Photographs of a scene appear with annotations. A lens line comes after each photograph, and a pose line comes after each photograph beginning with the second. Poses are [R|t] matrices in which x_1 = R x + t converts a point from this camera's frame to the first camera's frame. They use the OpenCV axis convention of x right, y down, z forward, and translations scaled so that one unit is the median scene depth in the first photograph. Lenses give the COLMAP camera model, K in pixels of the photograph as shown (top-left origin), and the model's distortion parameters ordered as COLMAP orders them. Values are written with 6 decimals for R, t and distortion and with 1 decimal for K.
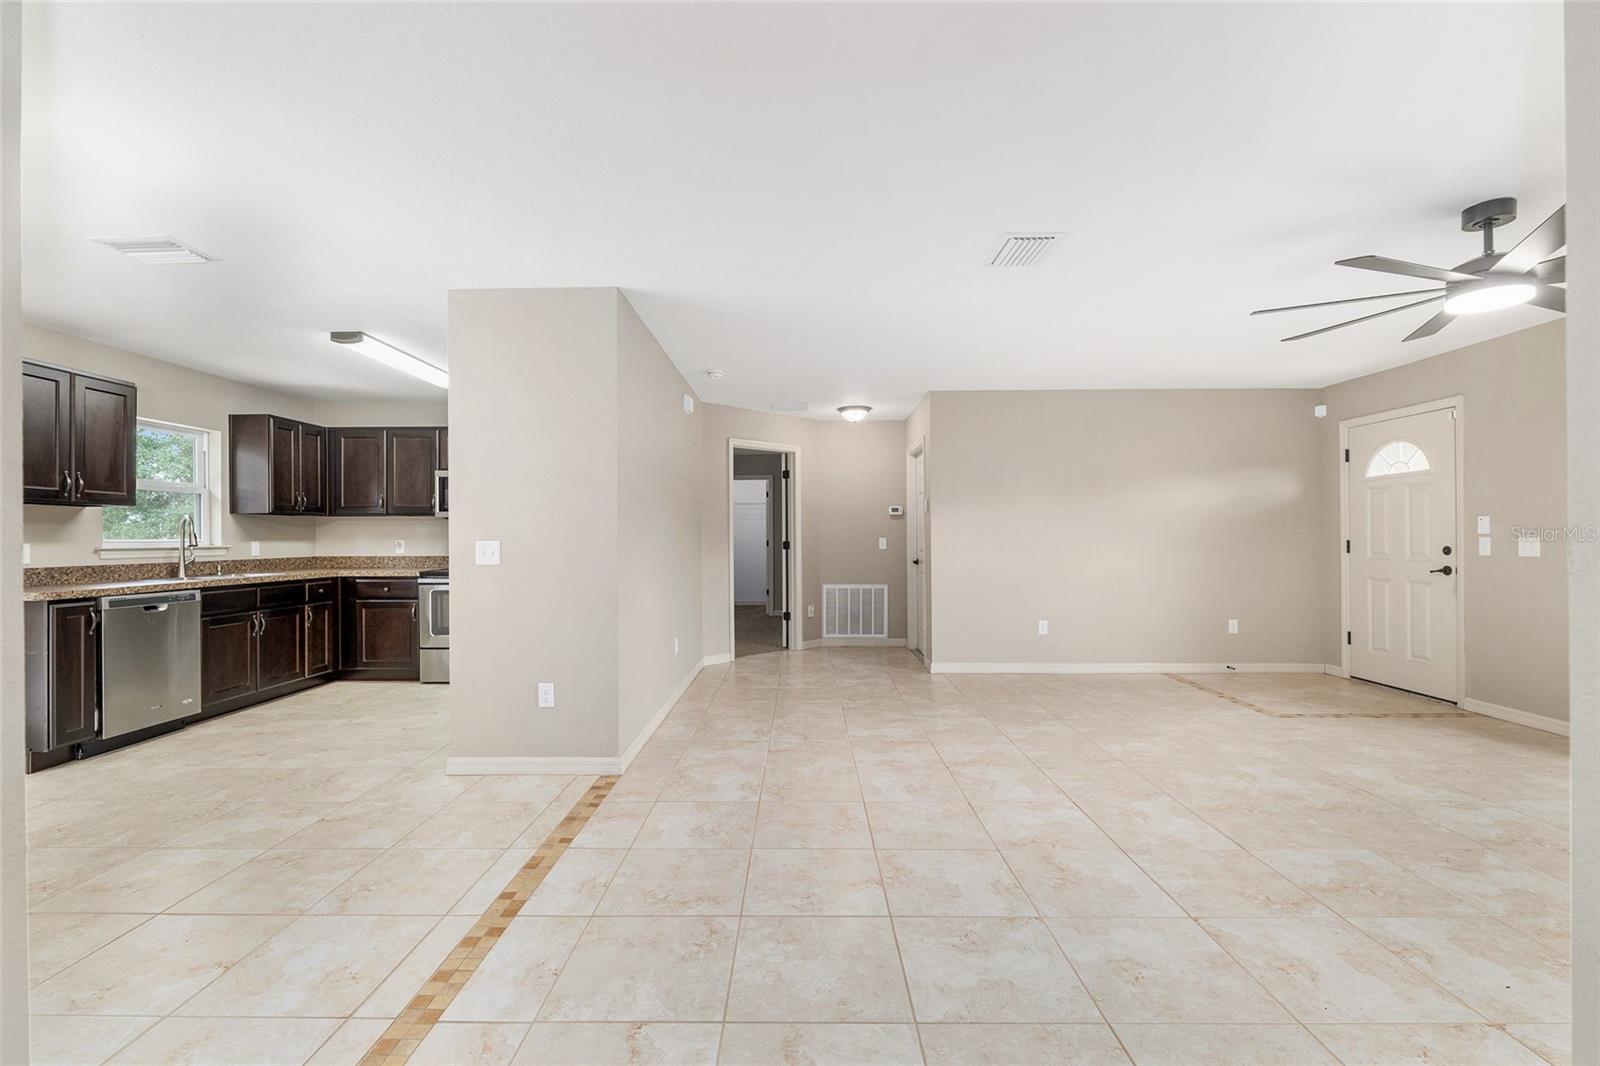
lens RADIAL K [[682.8, 0, 794.4], [0, 682.8, 535.6], [0, 0, 1]] dist [-0.006062, -0.000155]
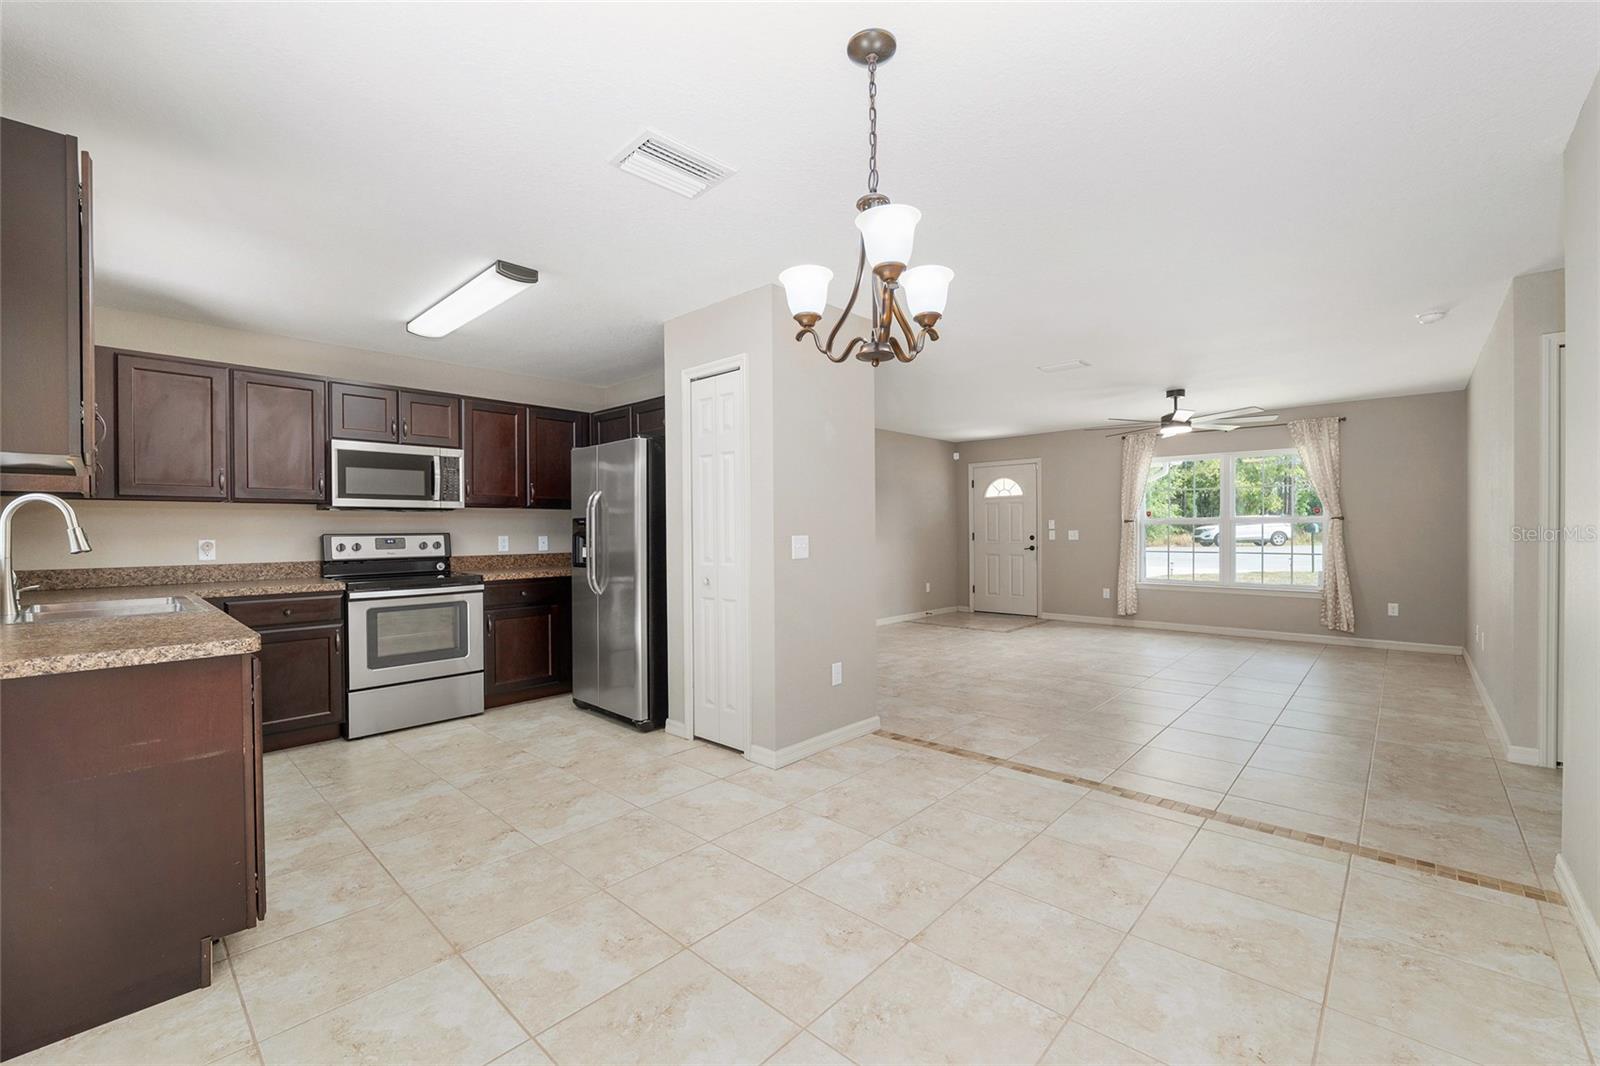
lens RADIAL K [[661.4, 0, 796.0], [0, 661.4, 534.4], [0, 0, 1]] dist [-0.010773, -0.000056]
pose [[0.674206, -0.006416, 0.738516, -0.753636], [0.003394, 0.999979, 0.005589, 0.000334], [-0.738536, -0.001262, 0.674213, 0.202487]]
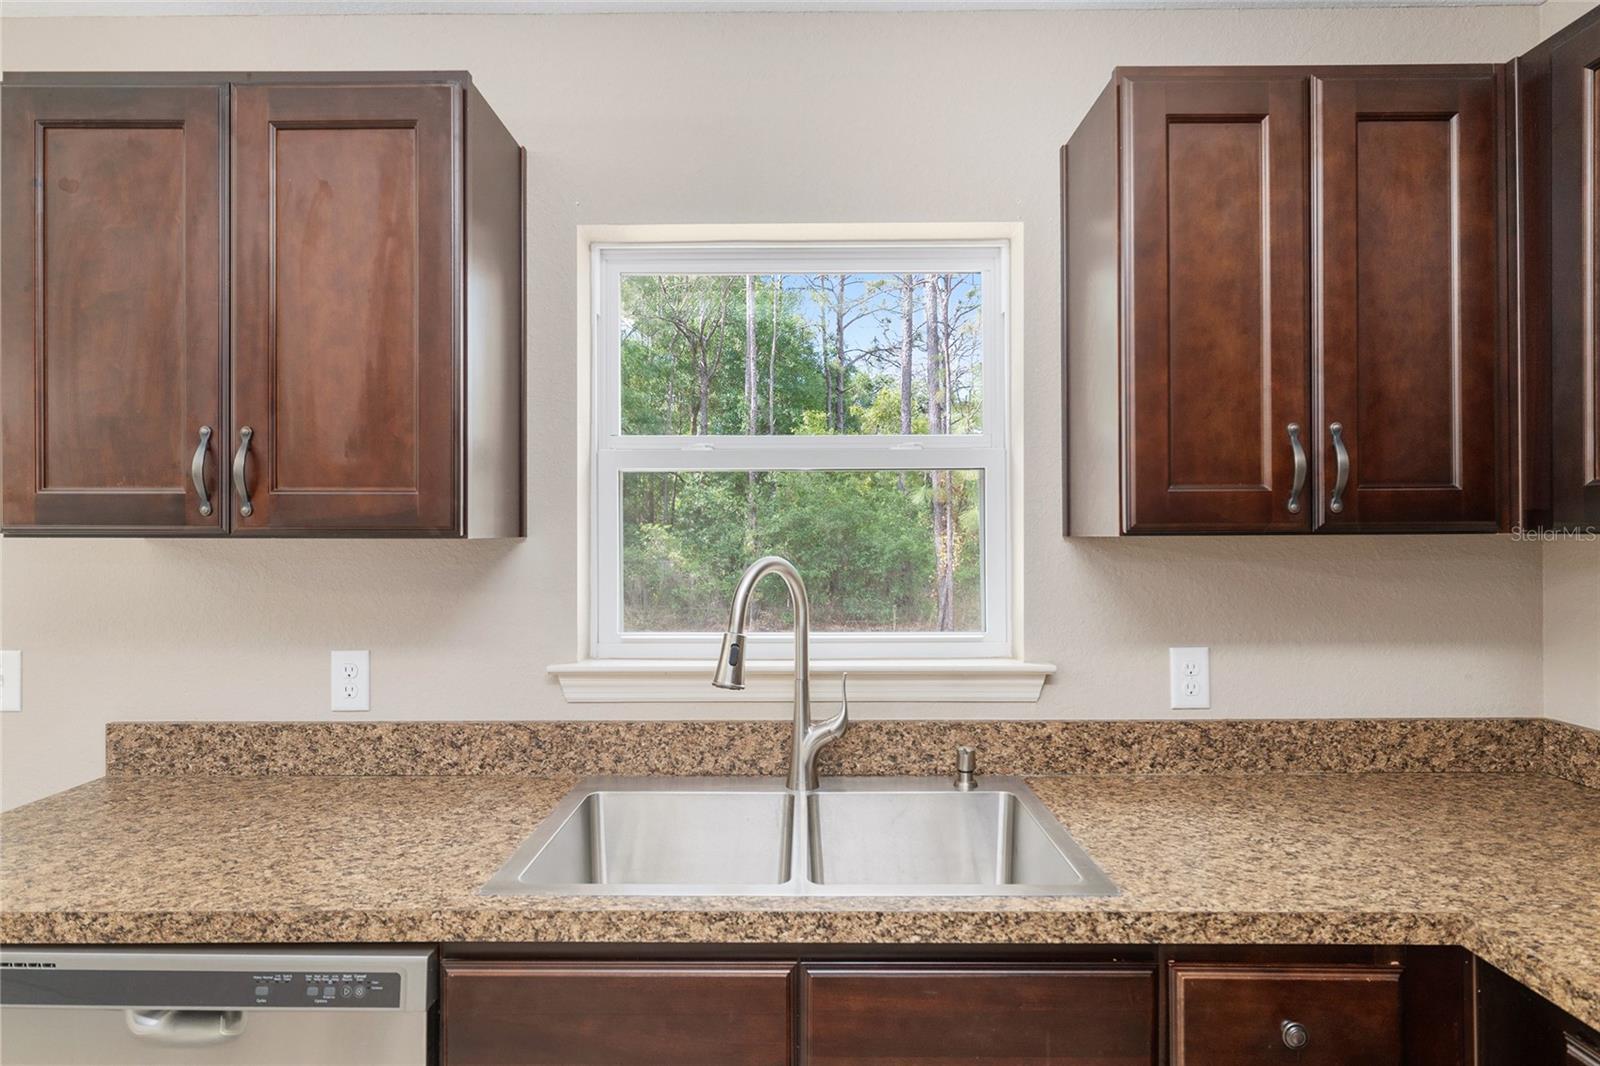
lens RADIAL K [[884.5, 0, 797.4], [0, 884.5, 533.2], [0, 0, 1]] dist [0.002227, -0.000862]
pose [[0.004824, 0.004608, -0.999978, -0.484150], [0.006586, 0.999968, 0.004639, -0.034859], [0.999967, -0.006608, 0.004794, 0.871235]]
